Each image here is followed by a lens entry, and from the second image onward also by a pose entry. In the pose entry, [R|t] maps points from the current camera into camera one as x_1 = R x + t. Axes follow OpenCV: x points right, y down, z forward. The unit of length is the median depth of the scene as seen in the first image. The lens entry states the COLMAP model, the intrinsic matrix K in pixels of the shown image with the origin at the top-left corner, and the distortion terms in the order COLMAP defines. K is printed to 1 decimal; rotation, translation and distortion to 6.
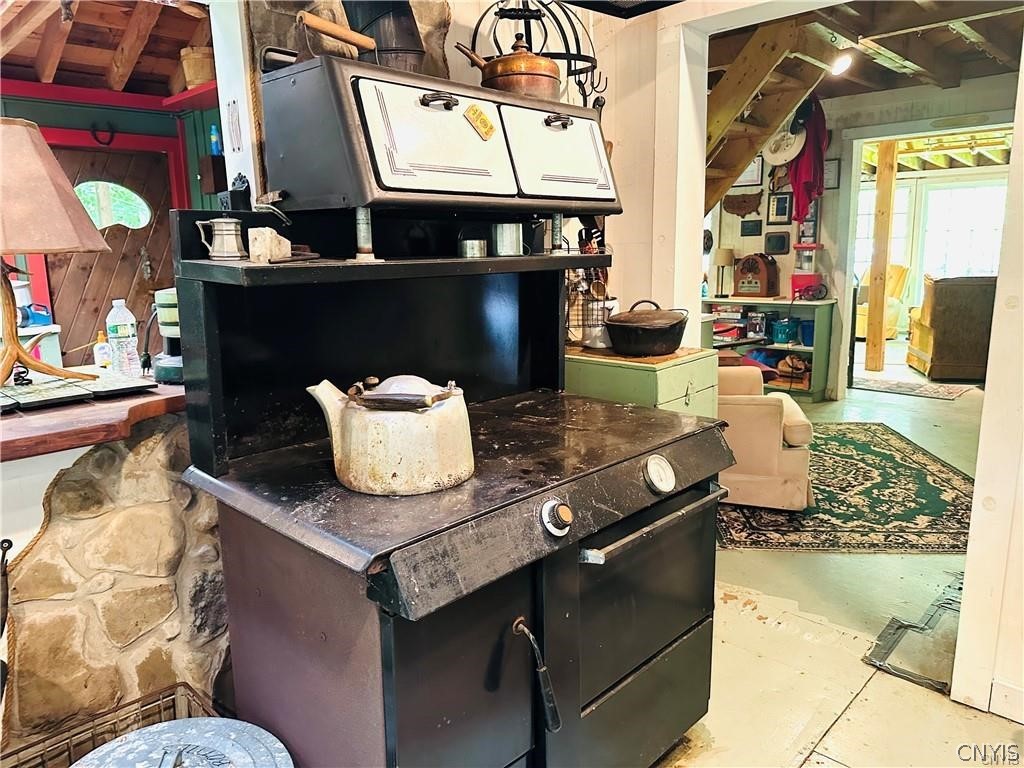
lens RADIAL K [[711.4, 0, 527.8], [0, 711.4, 403.5], [0, 0, 1]] dist [0.081018, -0.140383]
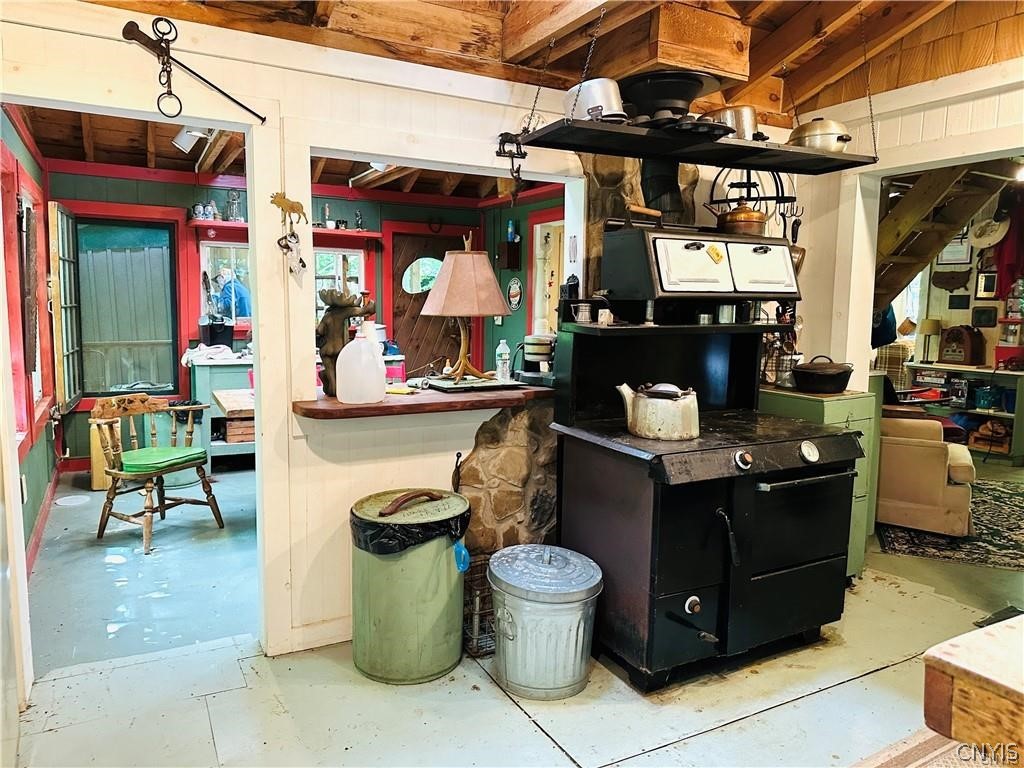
lens RADIAL K [[718.9, 0, 512.0], [0, 718.9, 384.0], [0, 0, 1]] dist [0.093216, -0.143372]
pose [[0.952753, 0.064646, -0.296788, 0.007202], [-0.094886, 0.991535, -0.088630, 0.099712], [0.288546, 0.112603, 0.950822, -0.564636]]
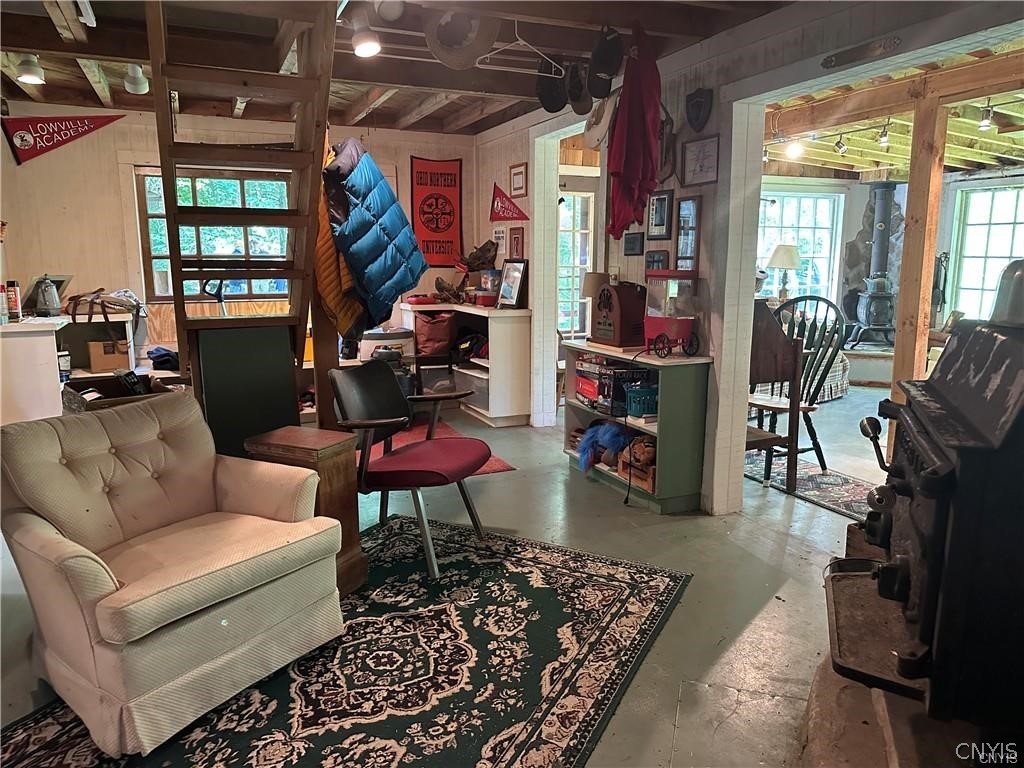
lens RADIAL K [[718.9, 0, 512.0], [0, 718.9, 384.0], [0, 0, 1]] dist [0.093216, -0.143372]
pose [[0.925639, 0.079838, -0.369890, 1.165552], [-0.096078, 0.995043, -0.025660, -0.204549], [0.366008, 0.059290, 0.928721, 0.803288]]
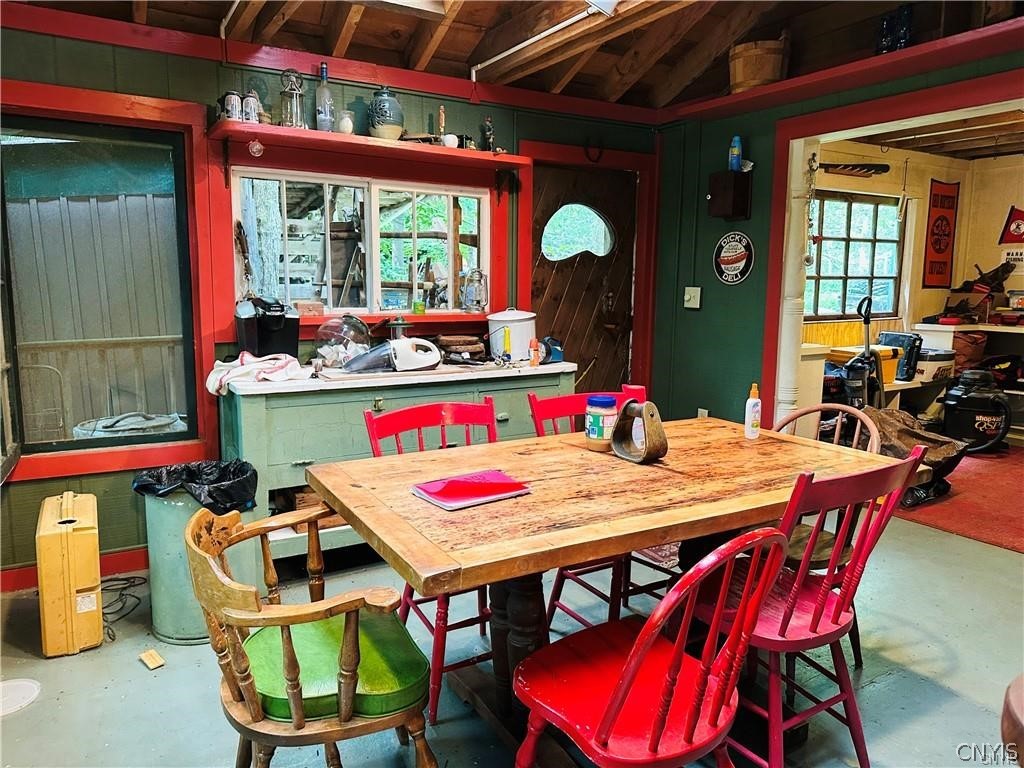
lens RADIAL K [[719.8, 0, 512.0], [0, 719.8, 384.0], [0, 0, 1]] dist [0.004116, -0.002417]
pose [[0.966753, 0.055974, -0.249512, -0.855473], [-0.074871, 0.994947, -0.066894, -0.033637], [0.244507, 0.083351, 0.966058, 0.244225]]
